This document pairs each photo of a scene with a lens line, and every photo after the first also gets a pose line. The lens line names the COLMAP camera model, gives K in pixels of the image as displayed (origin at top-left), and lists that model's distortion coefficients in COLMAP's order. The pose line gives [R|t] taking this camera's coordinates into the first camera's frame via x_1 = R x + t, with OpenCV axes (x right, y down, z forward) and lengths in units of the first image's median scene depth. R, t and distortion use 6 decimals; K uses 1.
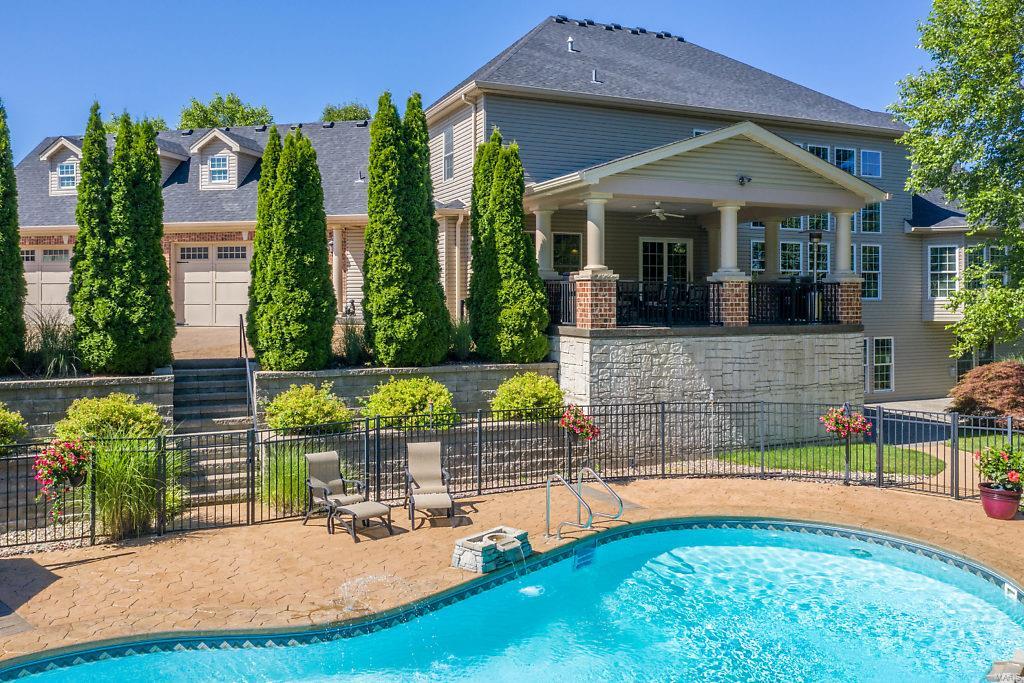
lens RADIAL K [[809.5, 0, 510.5], [0, 809.5, 297.0], [0, 0, 1]] dist [-0.007486, -0.004113]
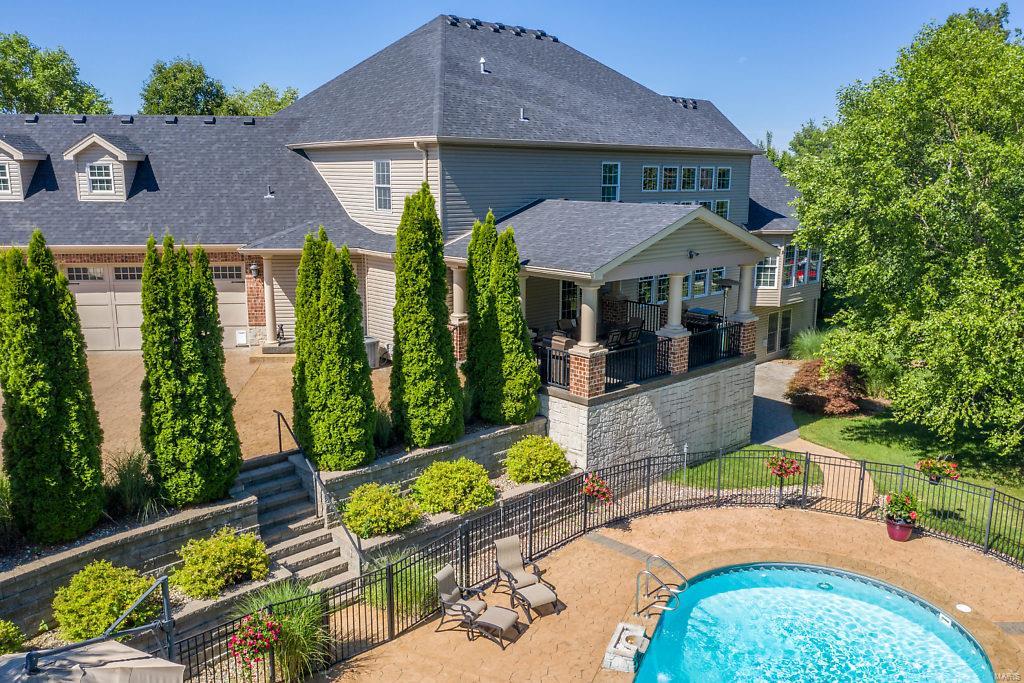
lens RADIAL K [[793.1, 0, 512.0], [0, 793.1, 341.5], [0, 0, 1]] dist [-0.009586, -0.002819]
pose [[0.948662, -0.060795, 0.310394, -0.360533], [-0.002901, 0.979640, 0.200743, -0.273789], [-0.316278, -0.191338, 0.929171, -0.023564]]
